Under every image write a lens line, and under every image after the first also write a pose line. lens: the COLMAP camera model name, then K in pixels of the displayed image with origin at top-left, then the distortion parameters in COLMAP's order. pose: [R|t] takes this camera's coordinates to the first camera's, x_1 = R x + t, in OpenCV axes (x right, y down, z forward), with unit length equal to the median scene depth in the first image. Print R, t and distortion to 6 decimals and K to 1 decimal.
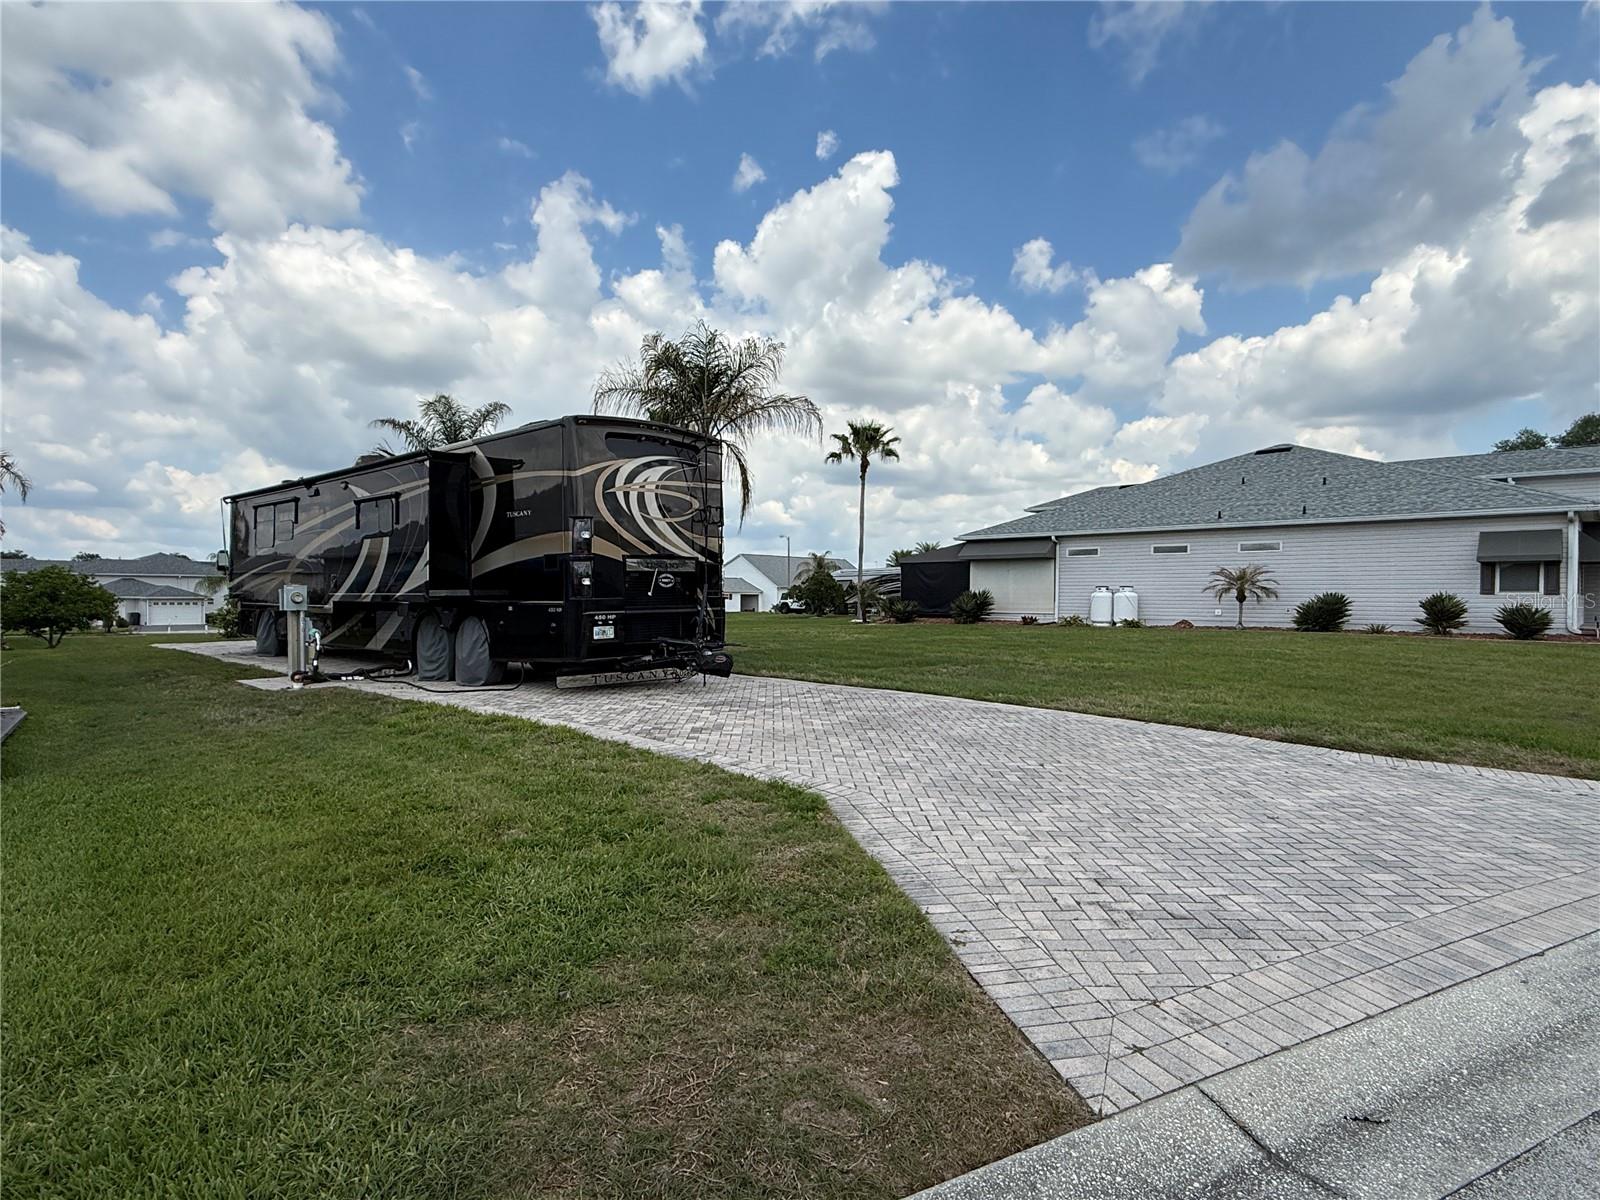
lens RADIAL K [[859.2, 0, 800.0], [0, 859.2, 600.0], [0, 0, 1]] dist [0.000309, -0.000318]
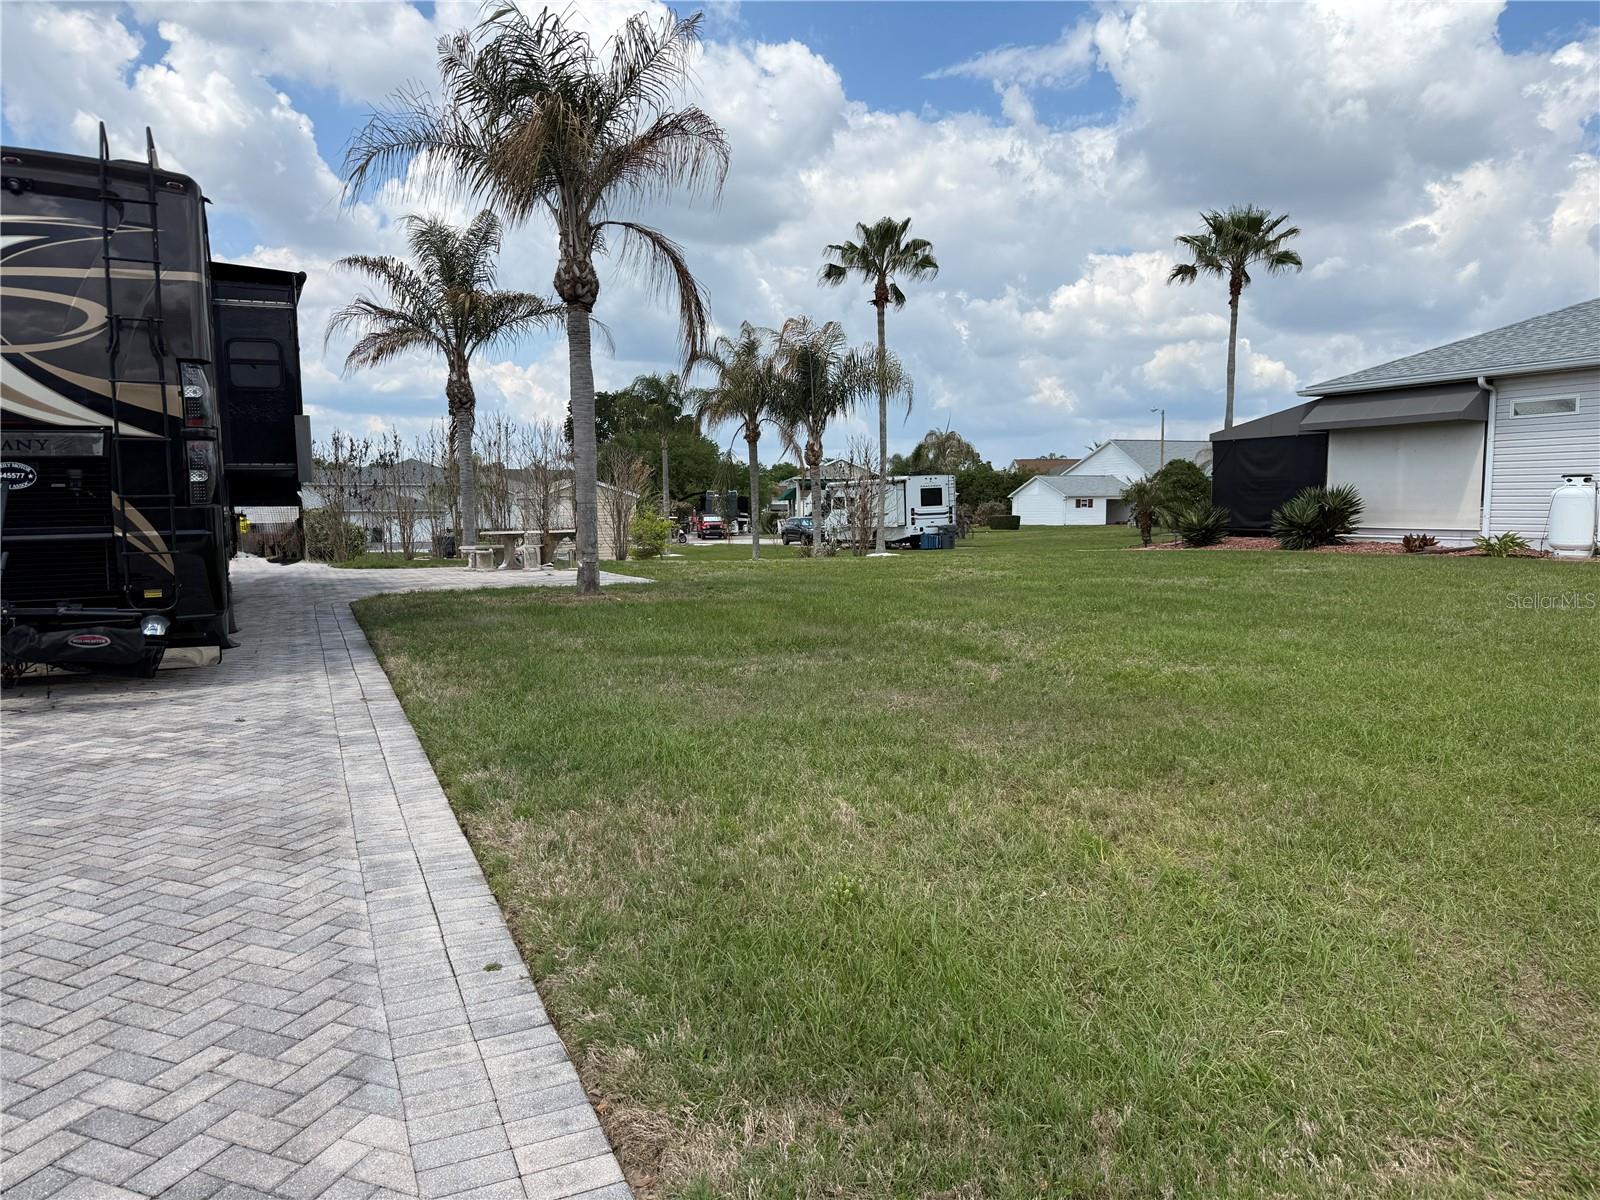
lens RADIAL K [[1113.0, 0, 800.0], [0, 1113.0, 600.0], [0, 0, 1]] dist [0.075896, -0.002082]
pose [[0.920056, 0.026998, -0.390856, 0.457728], [0.005954, 0.996544, 0.082852, -0.003580], [0.391742, -0.078556, 0.916715, 0.508518]]
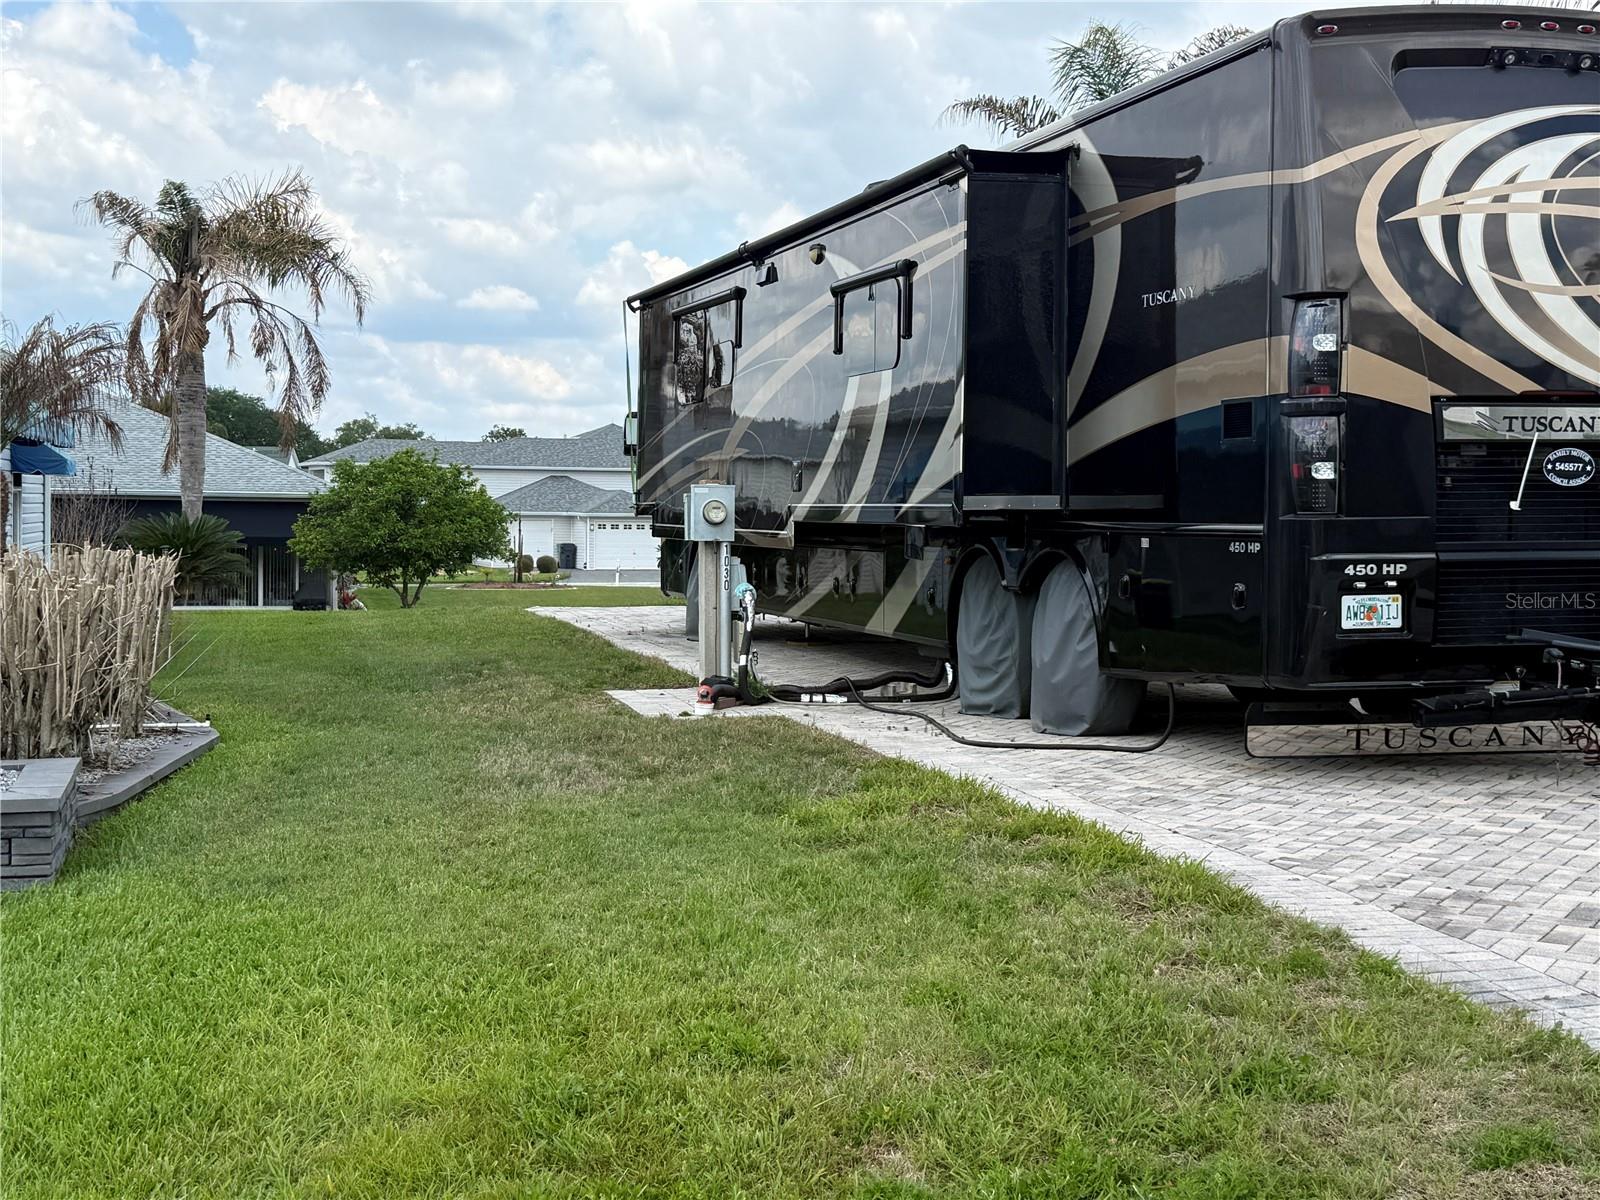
lens RADIAL K [[2115.1, 0, 800.0], [0, 2115.1, 600.0], [0, 0, 1]] dist [0.179060, -0.424490]
pose [[0.845191, 0.028130, -0.533723, 0.040696], [-0.009783, 0.999261, 0.037174, 0.001390], [0.534375, -0.026198, 0.844842, 0.089953]]
